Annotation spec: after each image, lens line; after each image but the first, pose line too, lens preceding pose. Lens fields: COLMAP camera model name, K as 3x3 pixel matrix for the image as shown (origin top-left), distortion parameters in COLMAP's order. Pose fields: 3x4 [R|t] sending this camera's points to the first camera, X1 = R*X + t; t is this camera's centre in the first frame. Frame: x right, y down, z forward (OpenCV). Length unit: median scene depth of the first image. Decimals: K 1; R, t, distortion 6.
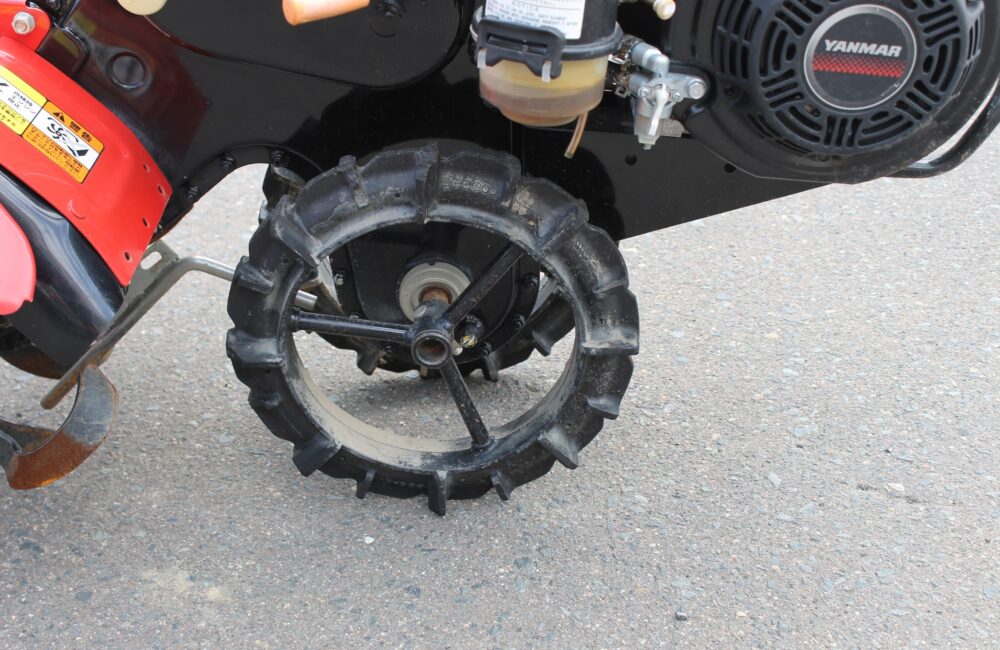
lens RADIAL K [[1369.5, 0, 500.0], [0, 1369.5, 325.0], [0, 0, 1]] dist [-0.033875, 0.060511]
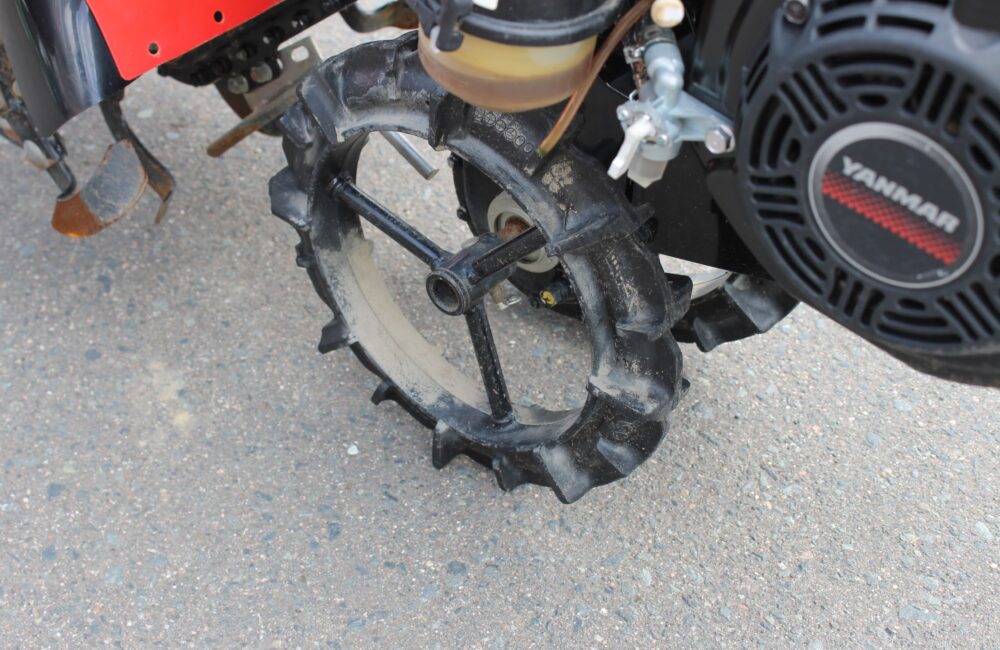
lens RADIAL K [[1369.5, 0, 500.0], [0, 1369.5, 325.0], [0, 0, 1]] dist [-0.033875, 0.060511]
pose [[0.778536, 0.463710, -0.422914, 0.331097], [-0.376417, 0.884208, 0.276562, -0.203868], [0.502188, -0.056122, 0.862935, 0.316767]]
